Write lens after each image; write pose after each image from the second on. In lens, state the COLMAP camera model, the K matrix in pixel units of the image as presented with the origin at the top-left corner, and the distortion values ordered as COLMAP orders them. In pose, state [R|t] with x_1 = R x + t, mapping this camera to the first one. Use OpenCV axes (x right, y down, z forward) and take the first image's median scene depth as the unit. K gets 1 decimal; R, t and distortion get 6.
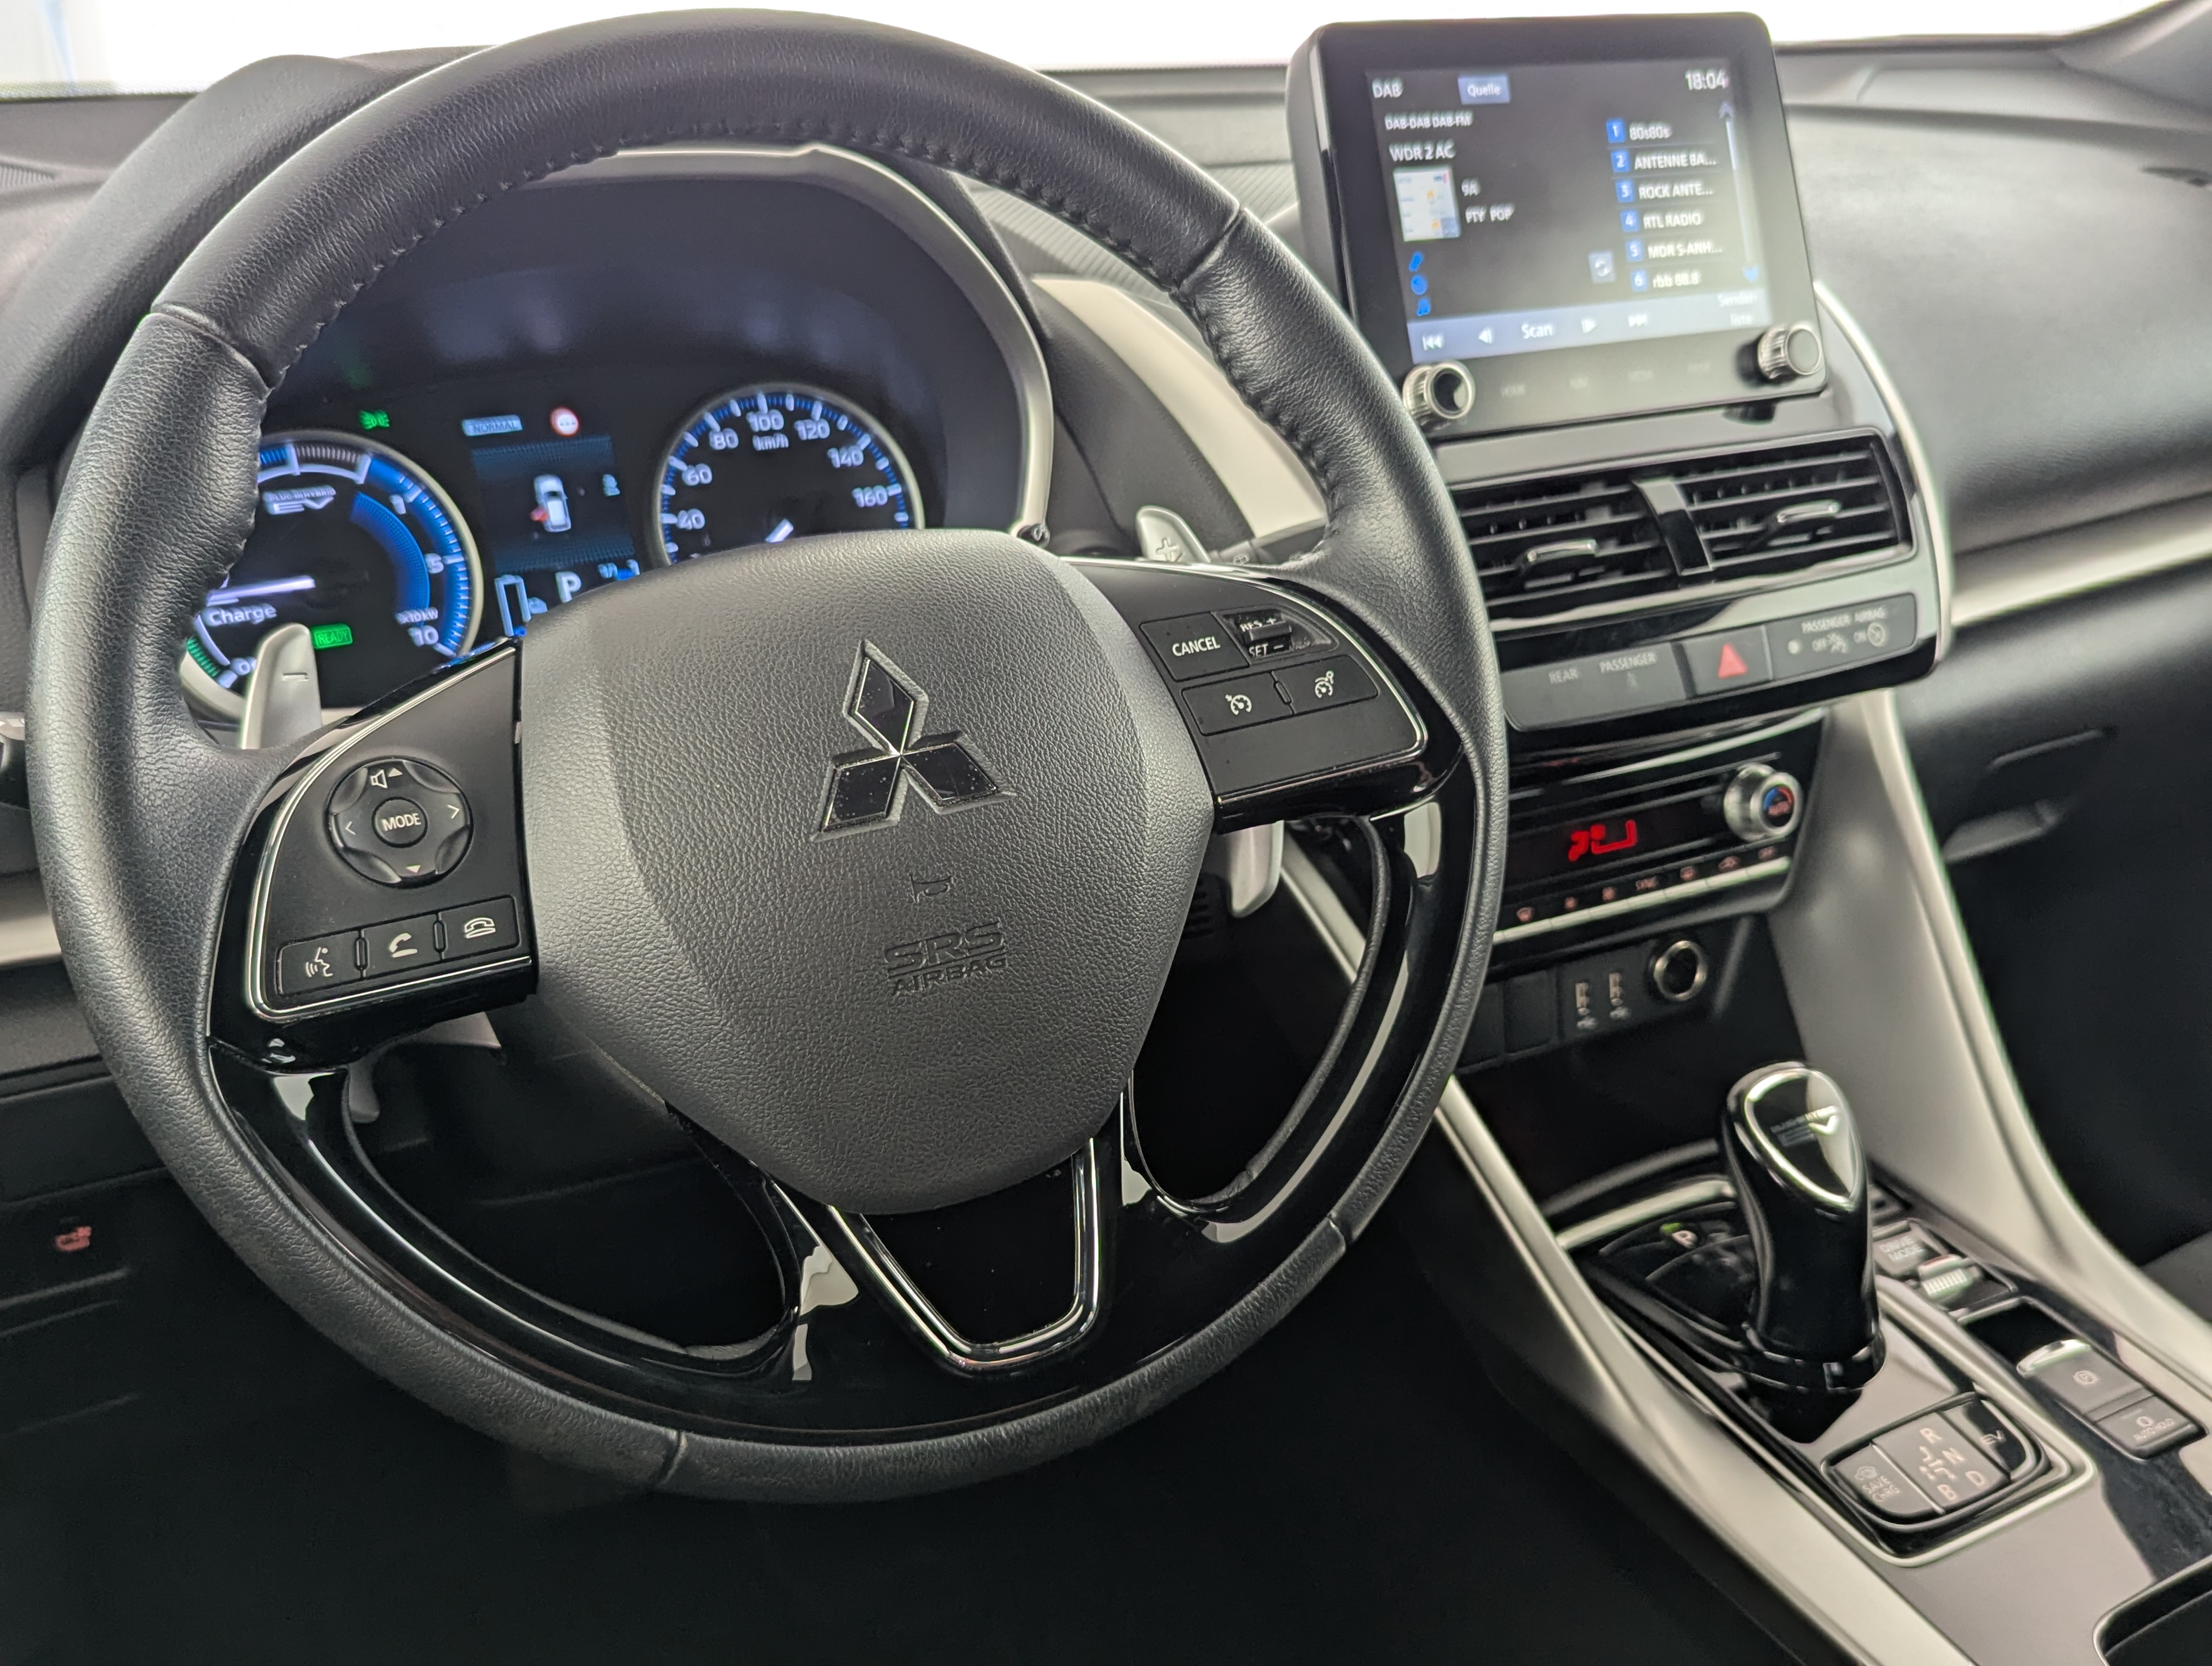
lens RADIAL K [[2097.4, 0, 1106.0], [0, 2097.4, 833.0], [0, 0, 1]] dist [0.012795, 0.023471]
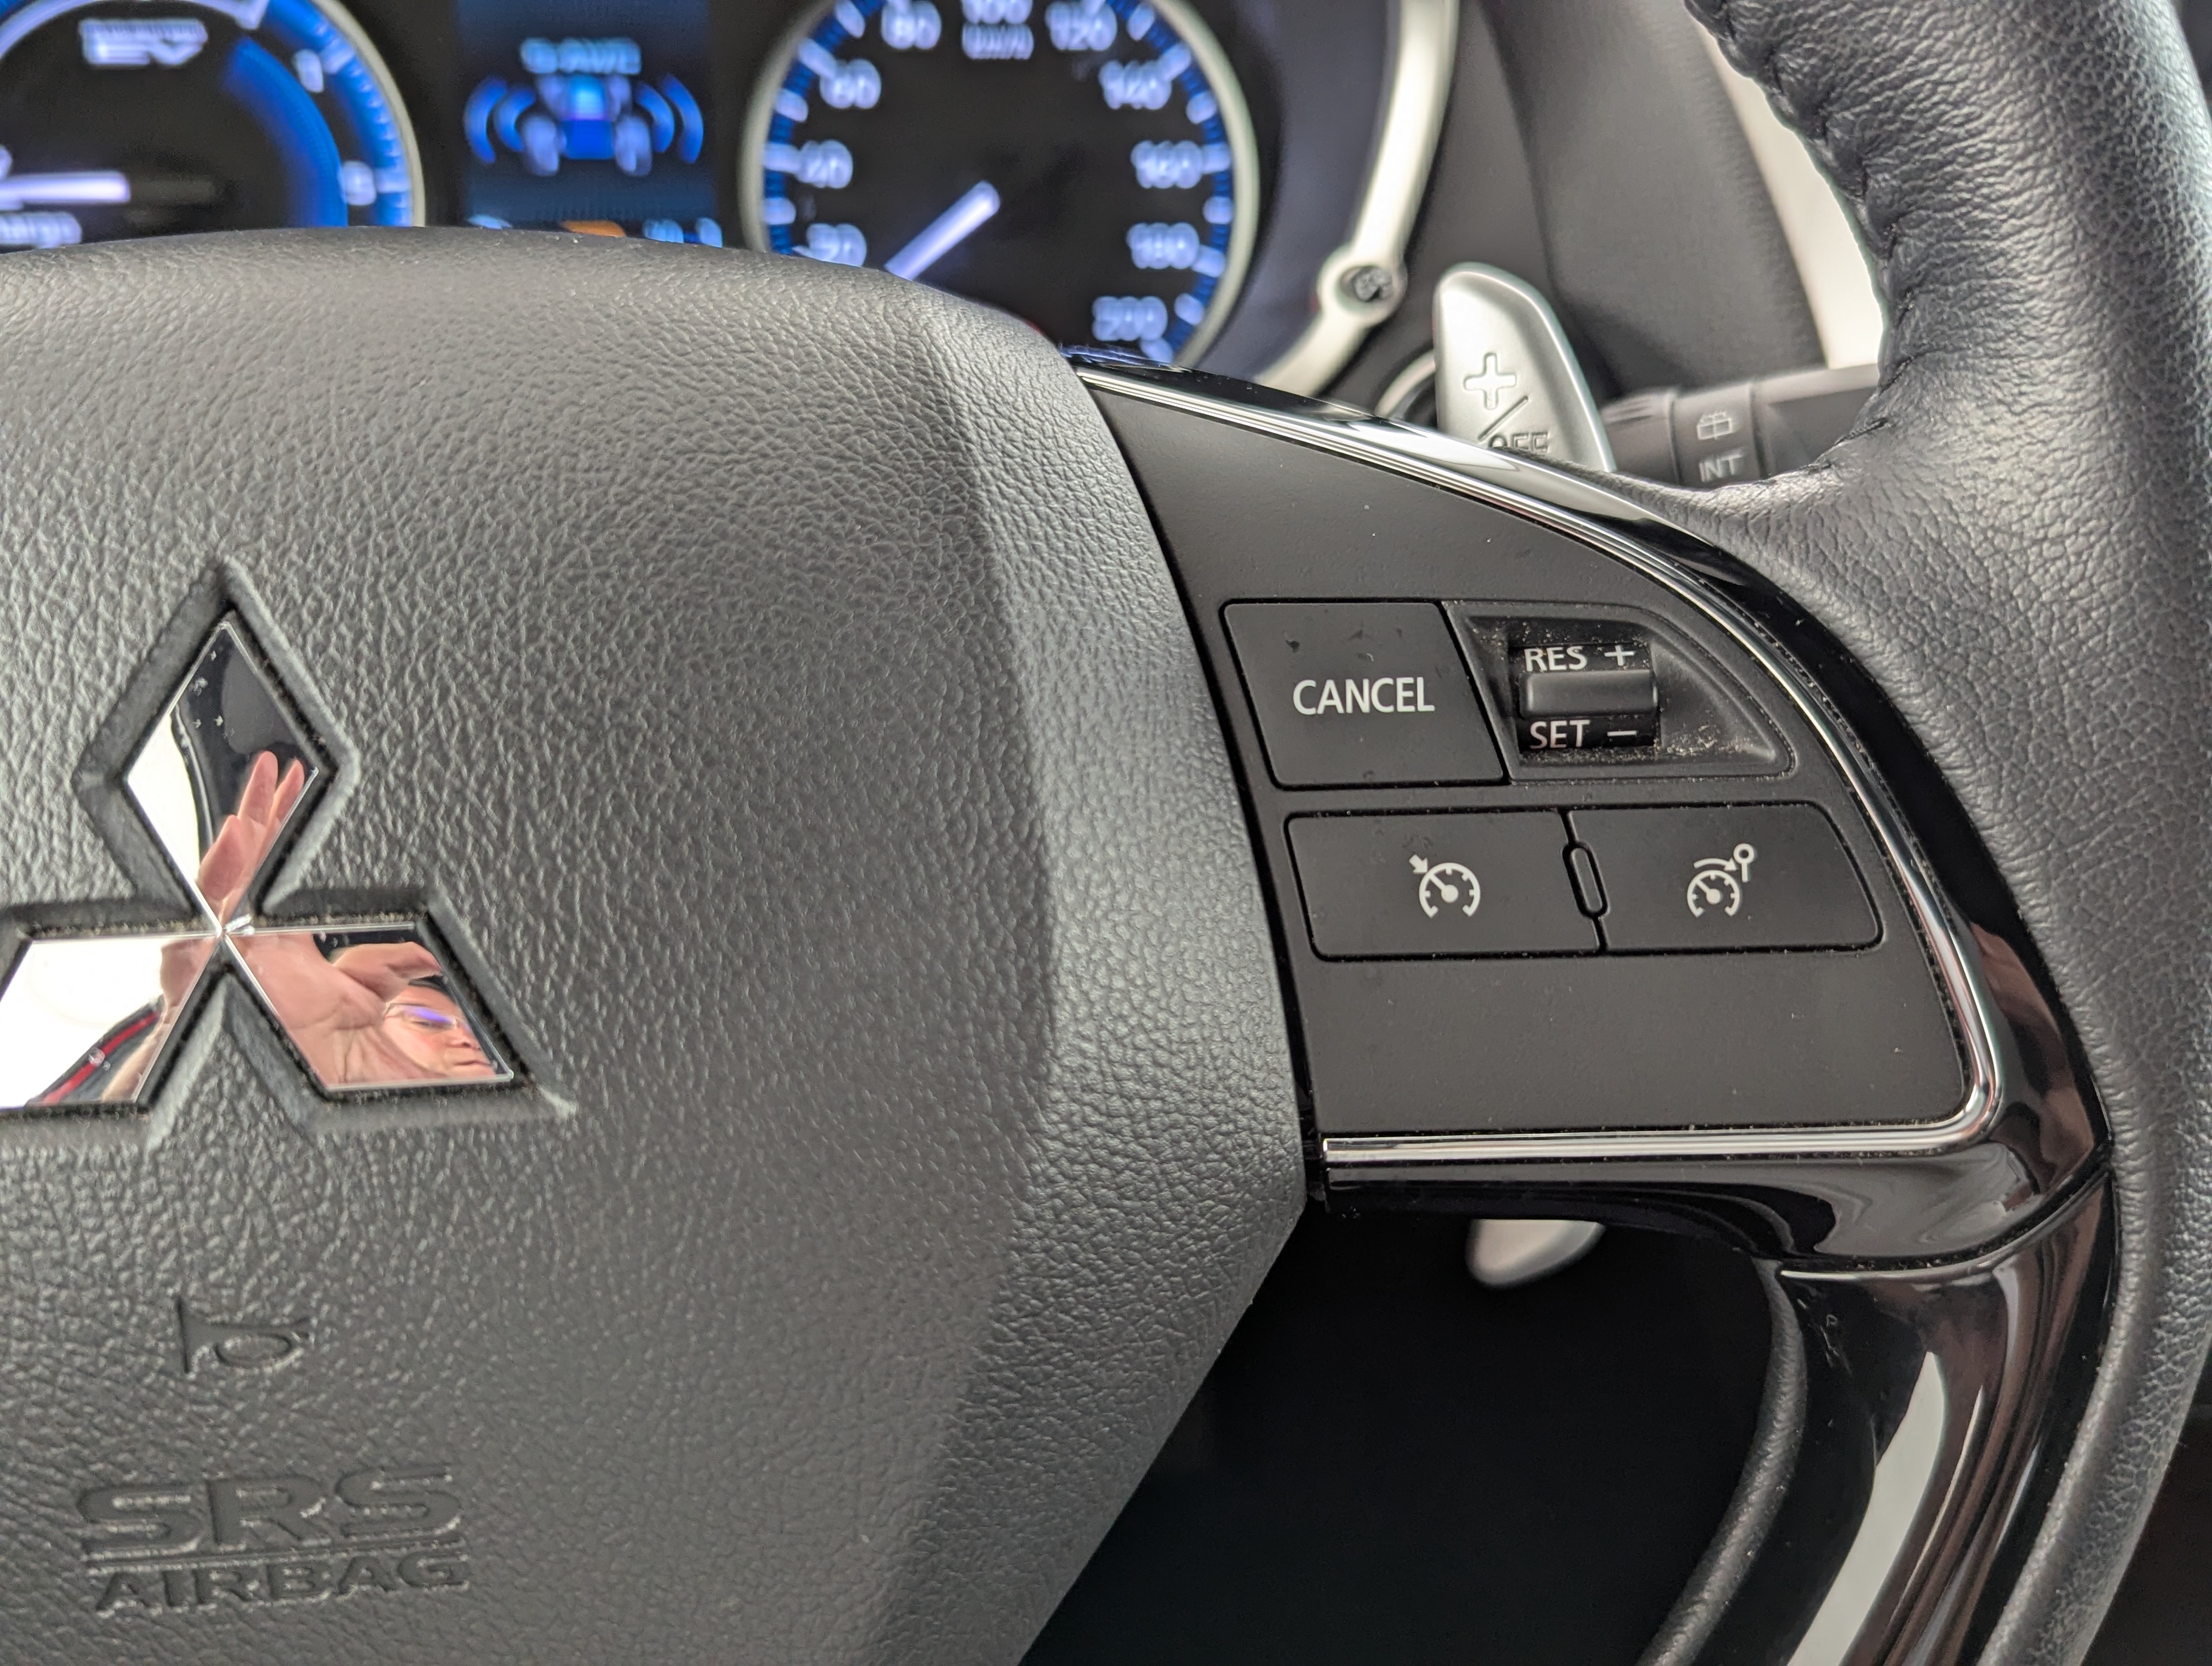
lens RADIAL K [[2121.2, 0, 1106.0], [0, 2121.2, 833.0], [0, 0, 1]] dist [0.047184, 0.021825]
pose [[0.926318, 0.220643, -0.305371, 0.091006], [-0.175150, 0.969850, 0.169452, -0.093543], [0.333552, -0.103481, 0.937035, 0.509961]]
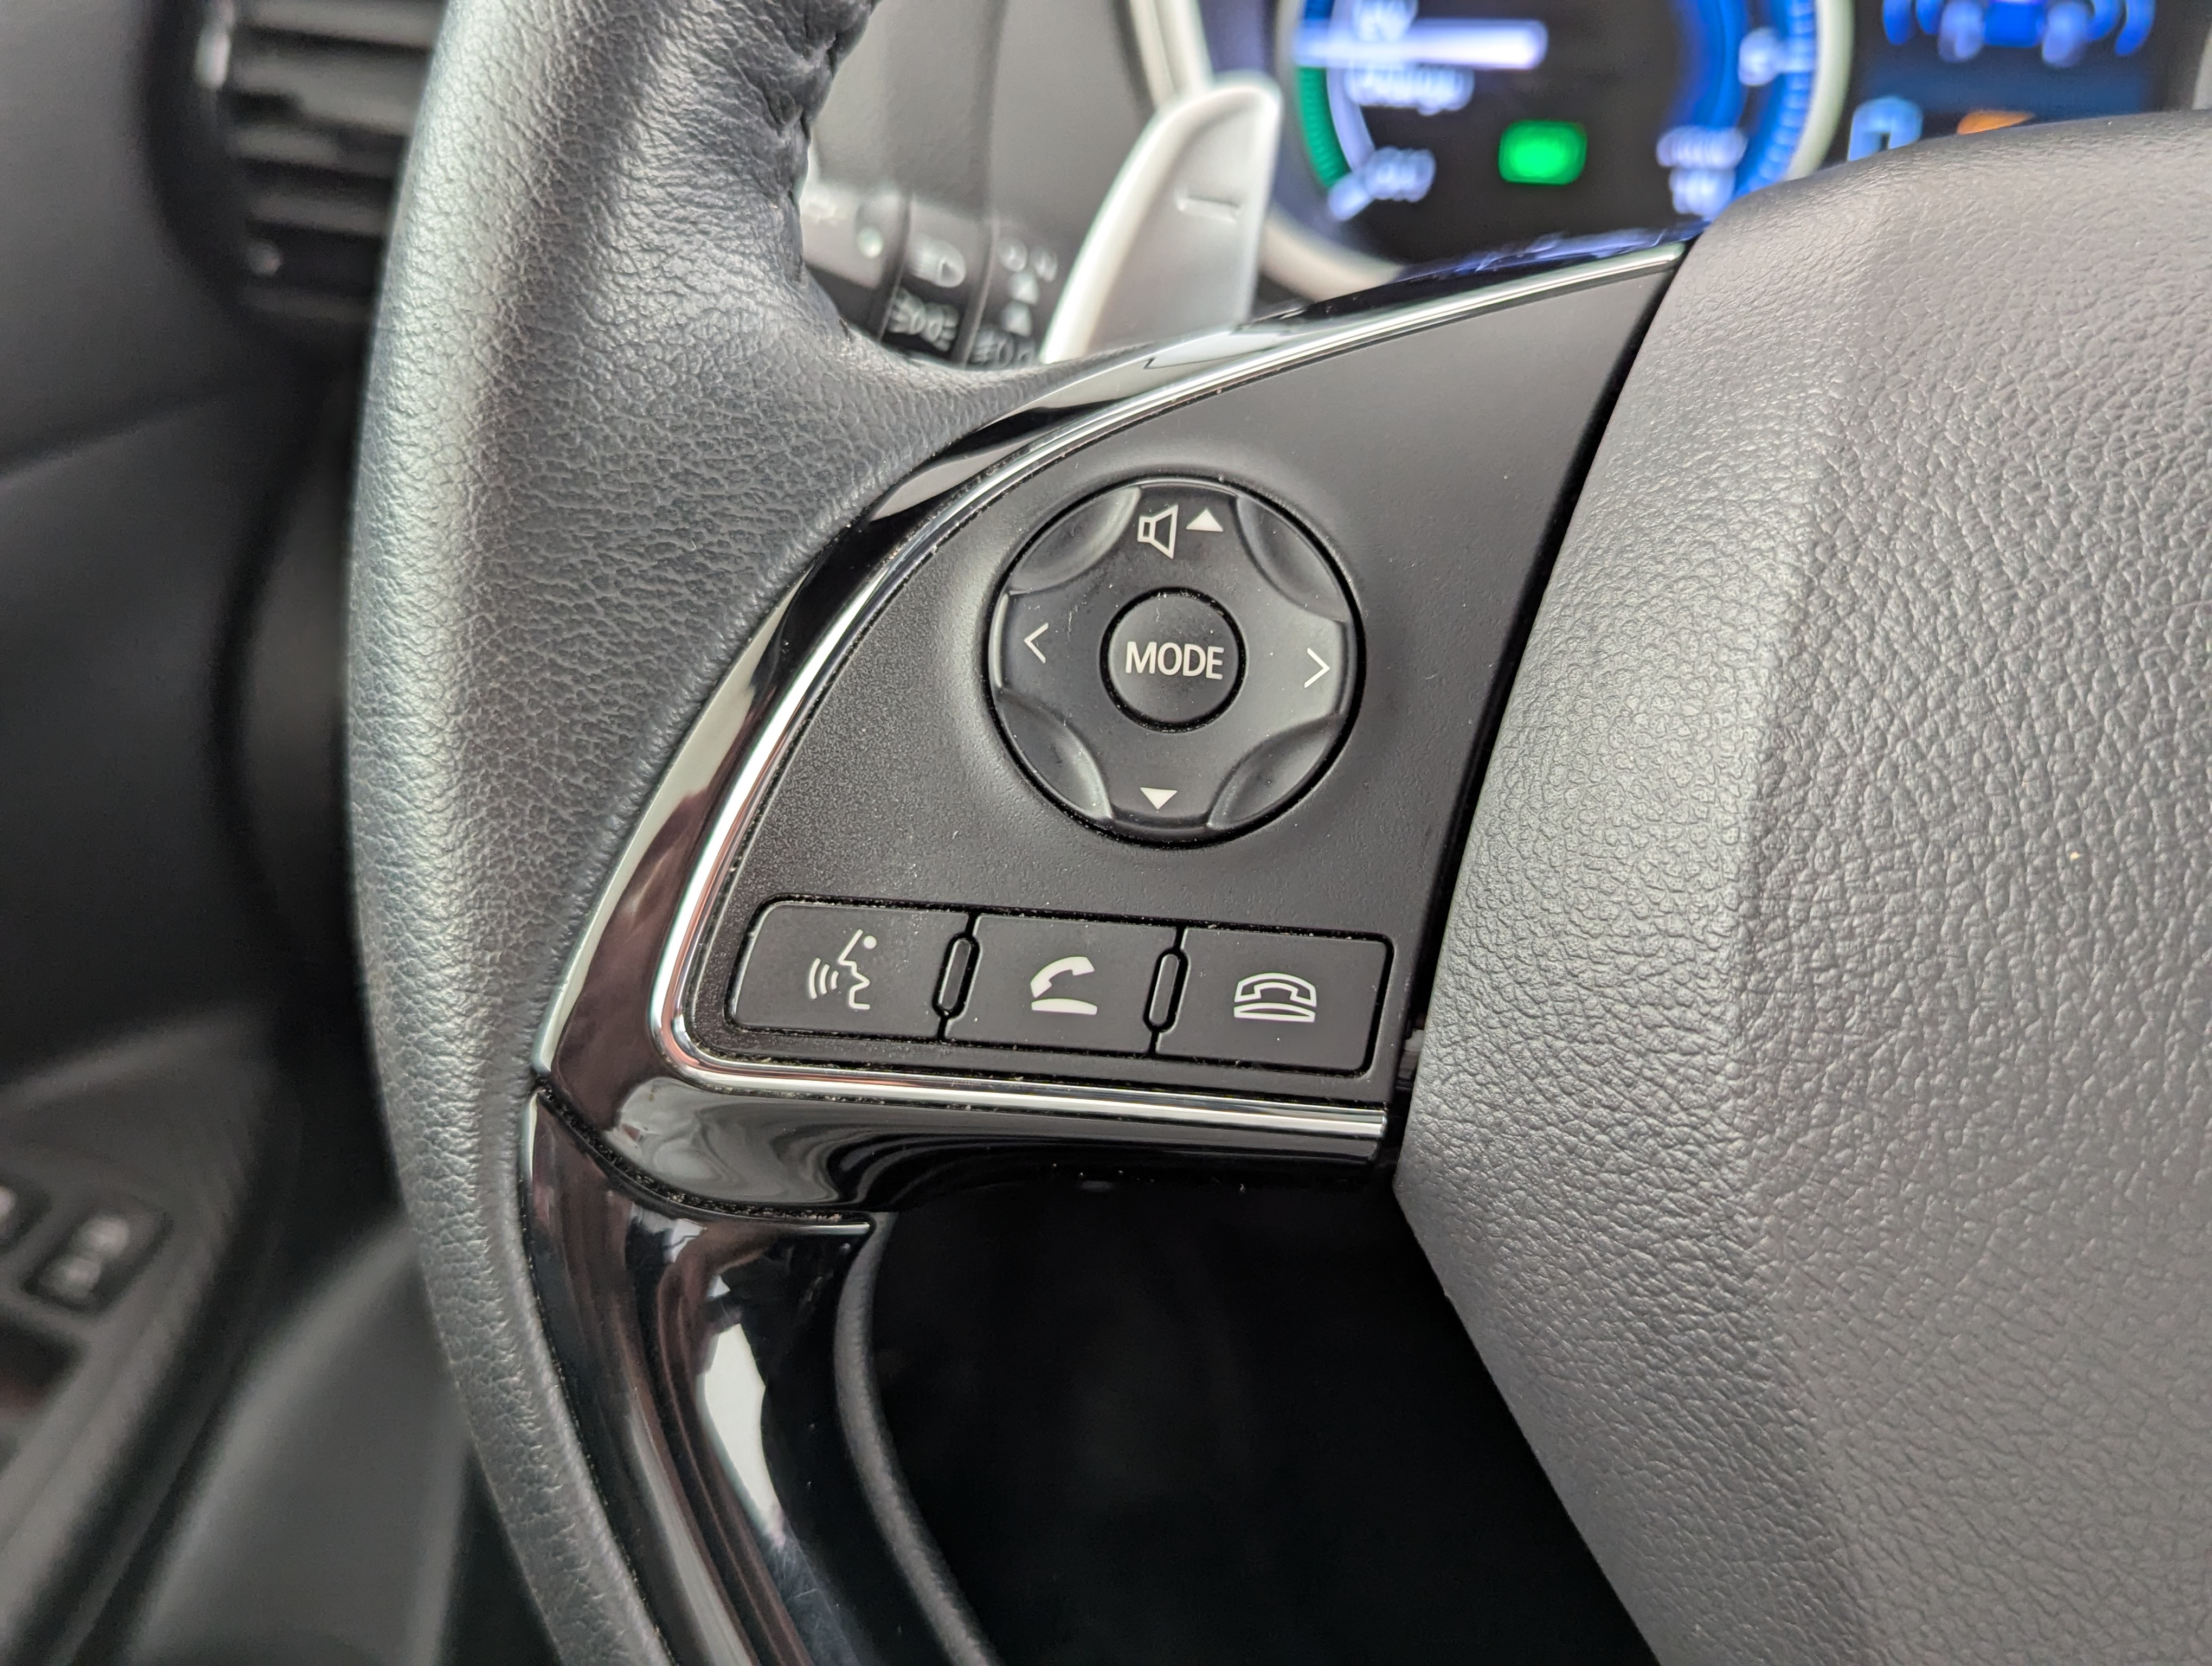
lens RADIAL K [[2138.9, 0, 1106.2], [0, 2138.9, 822.2], [0, 0, 1]] dist [-0.001599, 0.004855]
pose [[0.770146, 0.356102, -0.529213, -0.089872], [-0.250606, 0.931865, 0.262343, -0.048859], [0.586576, -0.069419, 0.806914, 0.454061]]
